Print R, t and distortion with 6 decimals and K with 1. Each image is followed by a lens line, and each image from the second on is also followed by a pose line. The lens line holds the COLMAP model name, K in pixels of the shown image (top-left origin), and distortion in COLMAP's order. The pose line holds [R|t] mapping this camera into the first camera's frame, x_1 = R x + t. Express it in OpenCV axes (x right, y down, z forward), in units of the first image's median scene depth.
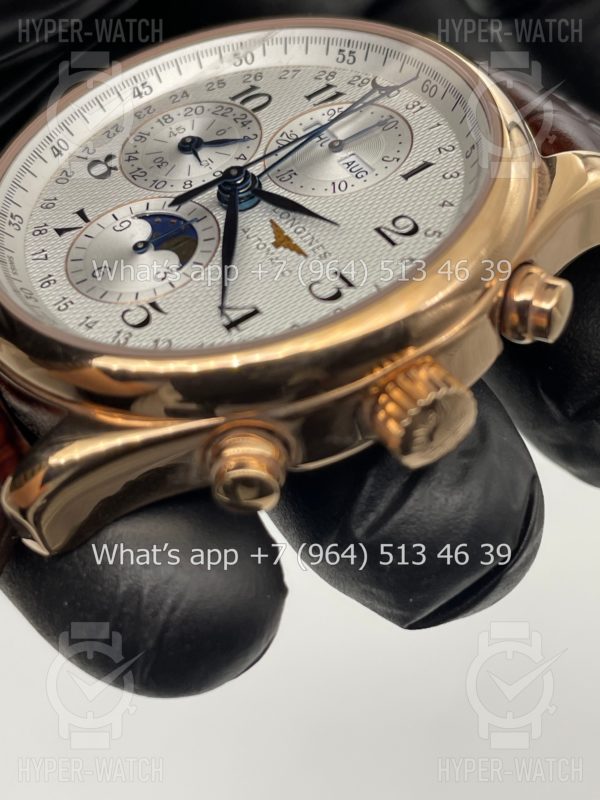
lens RADIAL K [[1258.0, 0, 294.7], [0, 1258.0, 395.3], [0, 0, 1]] dist [0.132896, 0.000000]
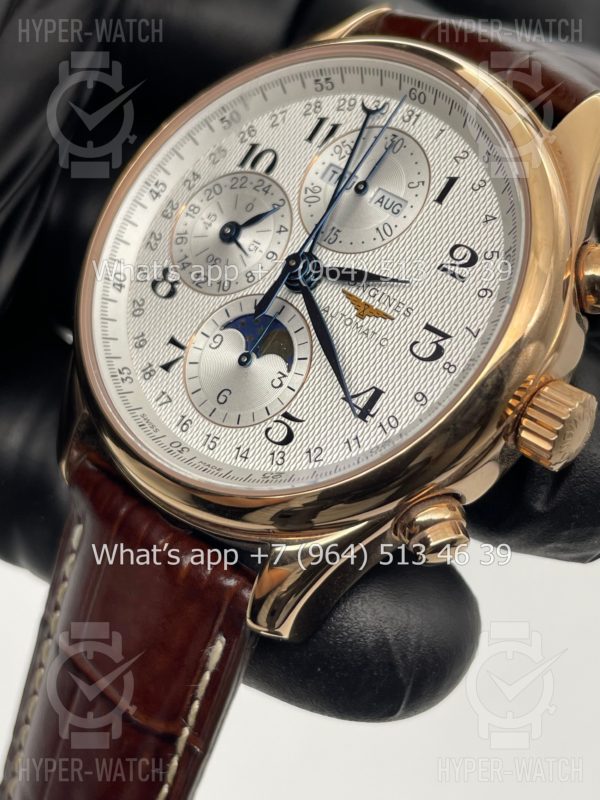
lens RADIAL K [[1258.0, 0, 302.5], [0, 1258.0, 398.8], [0, 0, 1]] dist [0.132896, 0.000000]
pose [[0.907777, -0.416982, -0.045466, -0.038708], [0.414269, 0.874282, 0.253007, -0.335919], [-0.065749, -0.248509, 0.966396, -0.078746]]
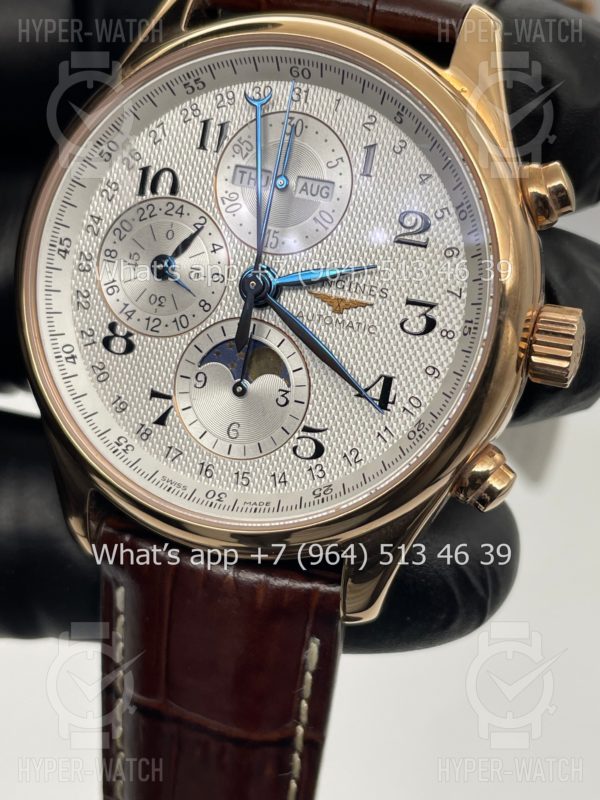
lens RADIAL K [[1258.0, 0, 297.8], [0, 1258.0, 397.2], [0, 0, 1]] dist [0.132896, 0.000000]
pose [[0.683671, -0.729649, 0.014398, -0.104365], [0.613805, 0.585575, 0.529476, -0.649118], [-0.394763, -0.353150, 0.848203, 0.035396]]
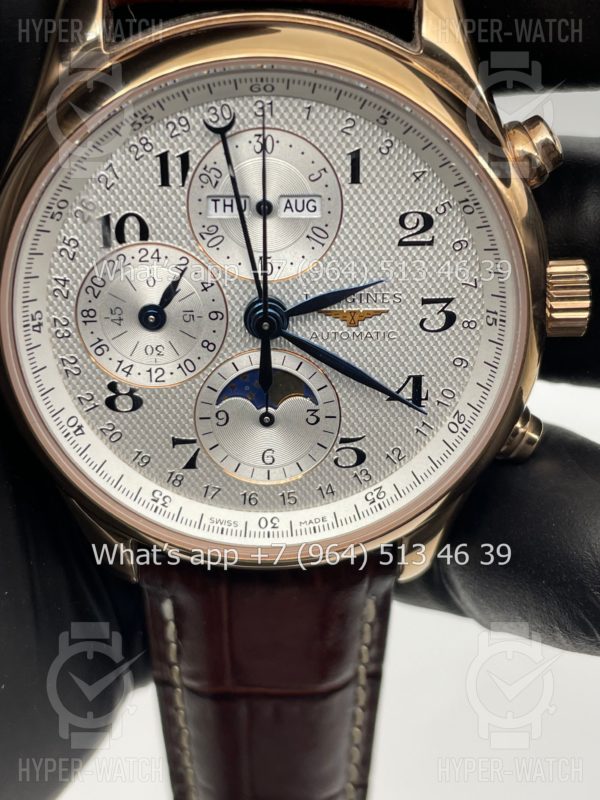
lens RADIAL K [[1258.0, 0, 304.3], [0, 1258.0, 397.9], [0, 0, 1]] dist [0.132896, 0.000000]
pose [[0.486628, -0.864062, -0.128805, 0.047018], [0.553317, 0.190750, 0.810836, -0.947573], [-0.676043, -0.465845, 0.570925, 0.360273]]
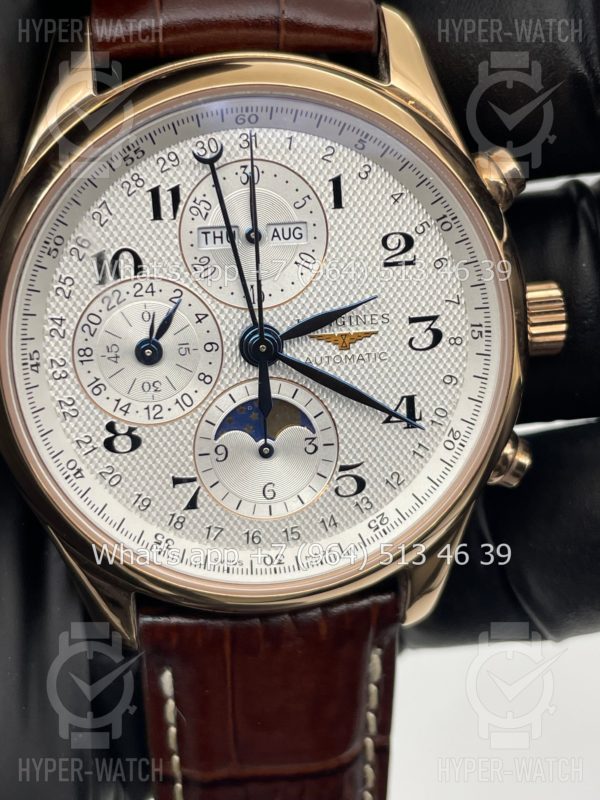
lens RADIAL K [[1258.0, 0, 306.2], [0, 1258.0, 400.0], [0, 0, 1]] dist [0.132896, 0.000000]
pose [[0.418707, -0.903278, 0.093667, -0.164283], [0.504315, 0.317061, 0.803205, -0.954340], [-0.755216, -0.289070, 0.588292, 0.338592]]
